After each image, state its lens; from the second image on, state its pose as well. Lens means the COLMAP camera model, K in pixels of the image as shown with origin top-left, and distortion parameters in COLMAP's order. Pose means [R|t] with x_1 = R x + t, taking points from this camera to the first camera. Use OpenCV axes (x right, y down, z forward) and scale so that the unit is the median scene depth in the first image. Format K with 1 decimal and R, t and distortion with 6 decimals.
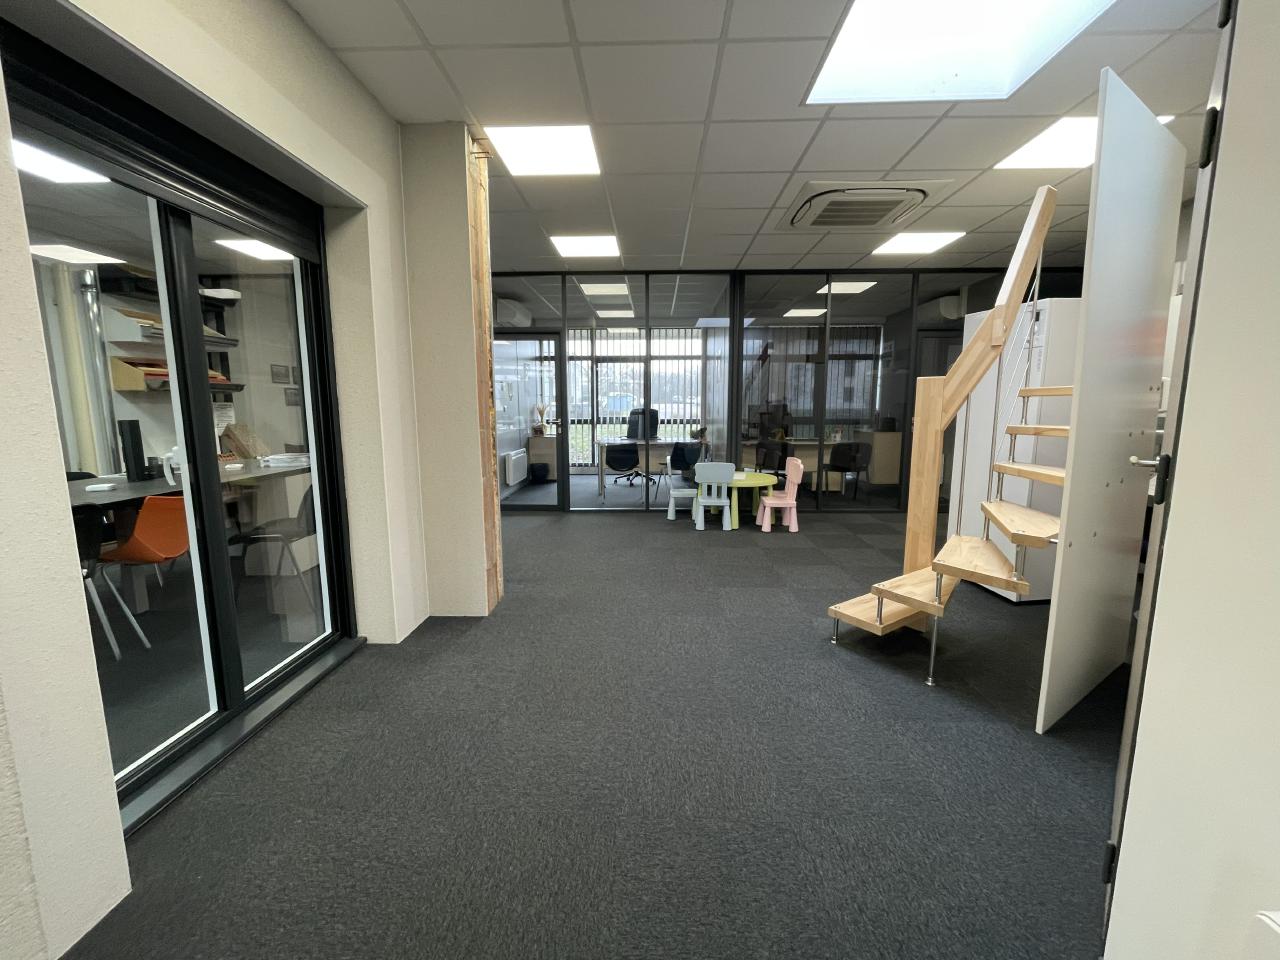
lens RADIAL K [[521.5, 0, 640.0], [0, 521.5, 480.0], [0, 0, 1]] dist [0.000003, -0.000008]
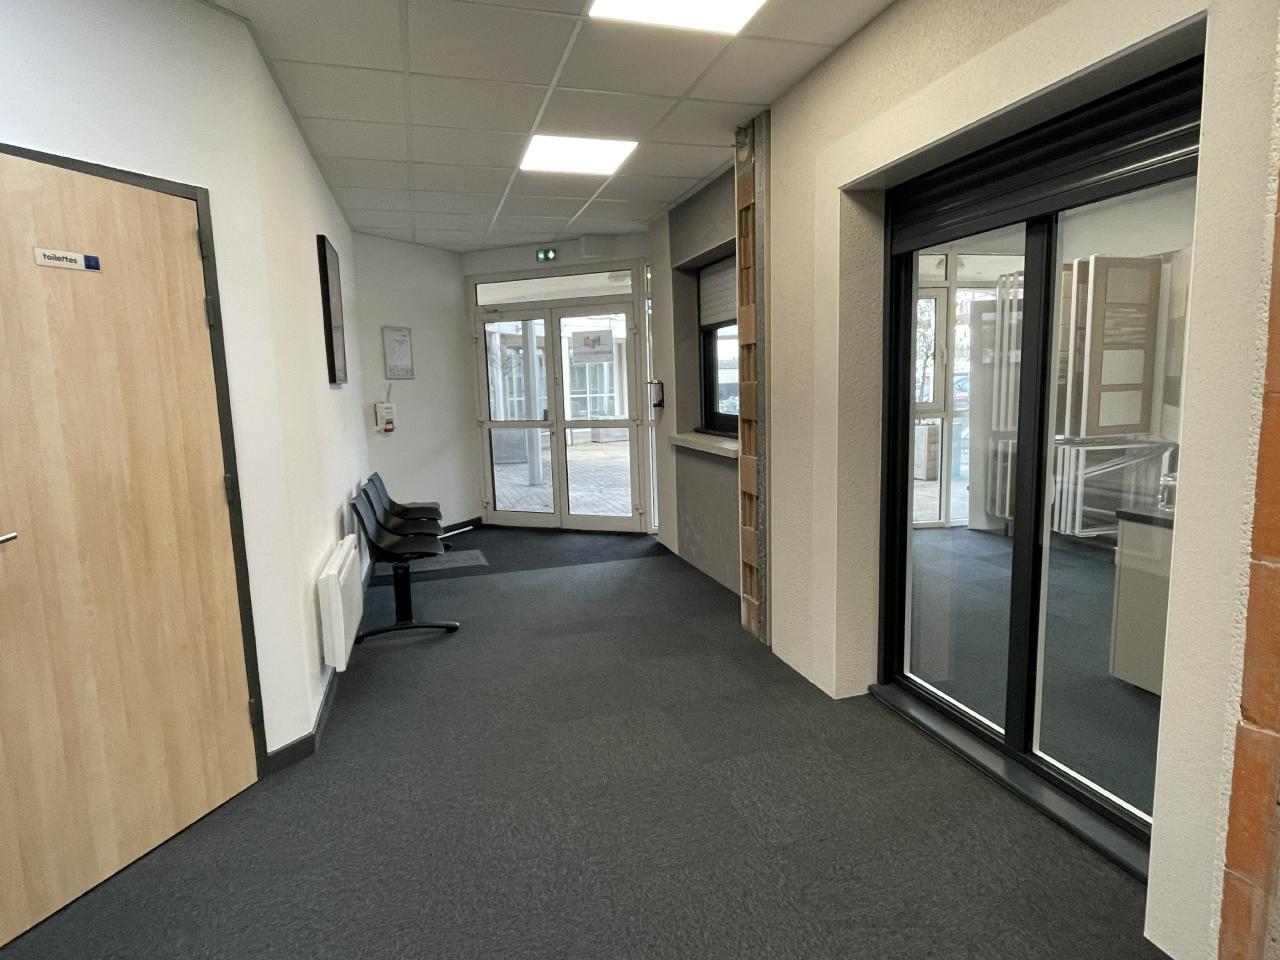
lens RADIAL K [[703.2, 0, 640.0], [0, 703.2, 480.0], [0, 0, 1]] dist [0.001519, 0.000490]
pose [[-0.948284, 0.072675, -0.308992, 0.198949], [-0.013613, 0.963231, 0.268328, -0.351513], [0.317131, 0.258658, -0.912427, 1.848788]]
